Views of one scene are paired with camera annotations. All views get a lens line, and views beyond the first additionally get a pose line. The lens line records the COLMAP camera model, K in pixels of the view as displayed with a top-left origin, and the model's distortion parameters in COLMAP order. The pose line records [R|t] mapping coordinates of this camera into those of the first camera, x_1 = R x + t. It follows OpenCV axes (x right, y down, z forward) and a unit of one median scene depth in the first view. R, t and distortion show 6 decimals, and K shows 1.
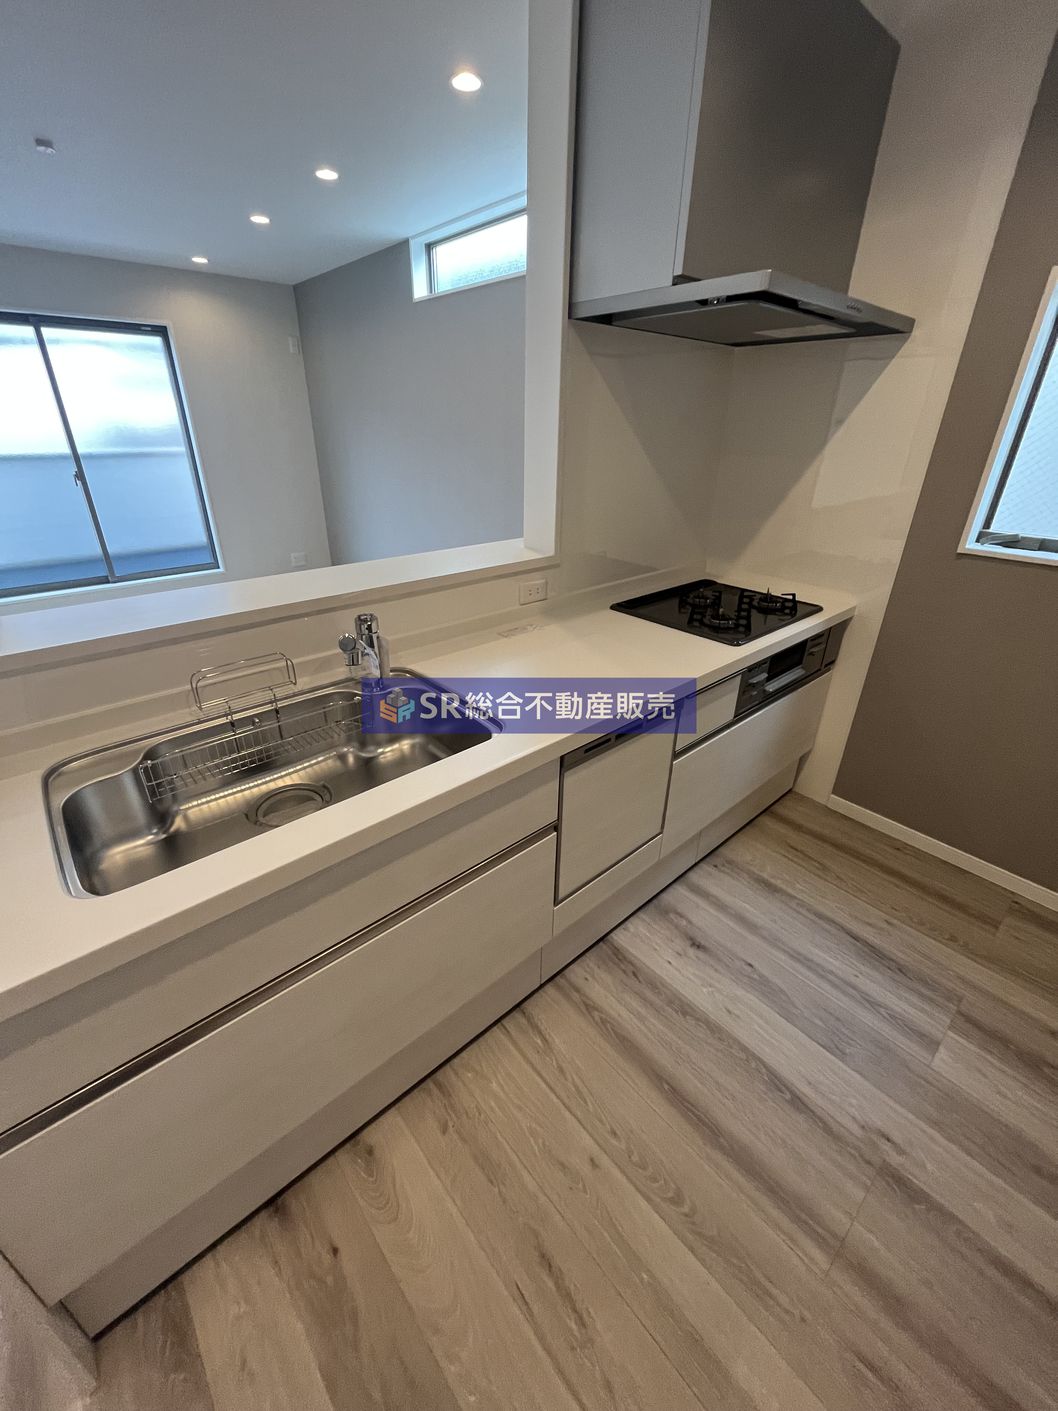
lens RADIAL K [[570.2, 0, 524.1], [0, 570.2, 704.5], [0, 0, 1]] dist [-0.004181, 0.000781]
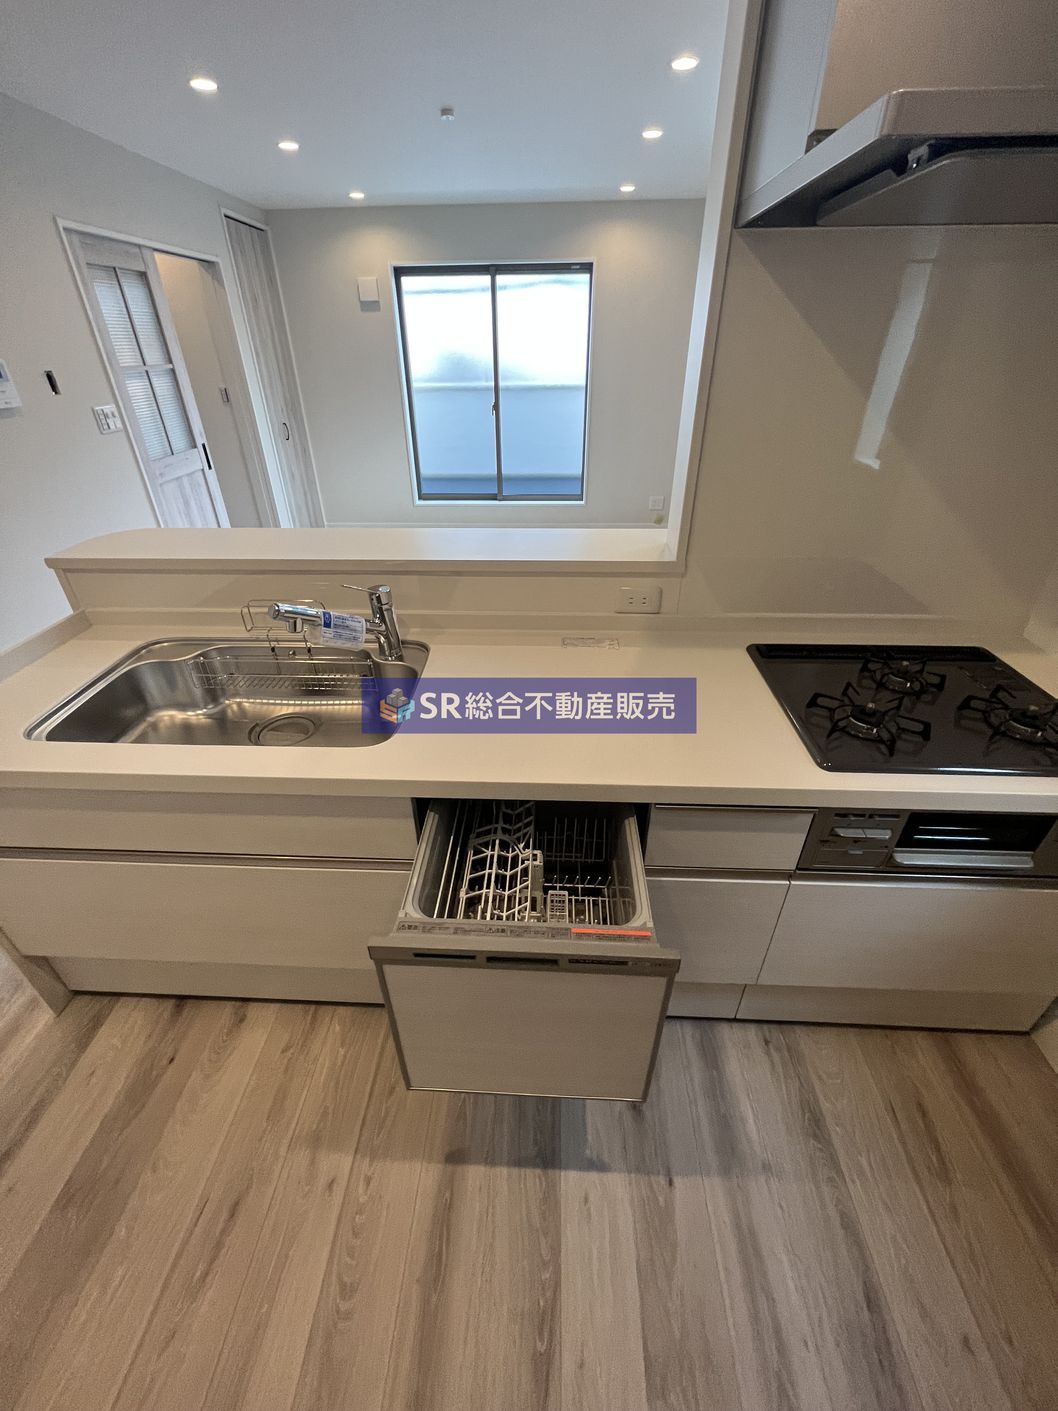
lens RADIAL K [[570.2, 0, 525.7], [0, 570.2, 703.3], [0, 0, 1]] dist [-0.004181, 0.000781]
pose [[0.718251, 0.356358, -0.597599, 0.473981], [-0.292912, 0.933933, 0.204870, -0.197233], [0.631124, 0.027896, 0.775180, 0.308614]]
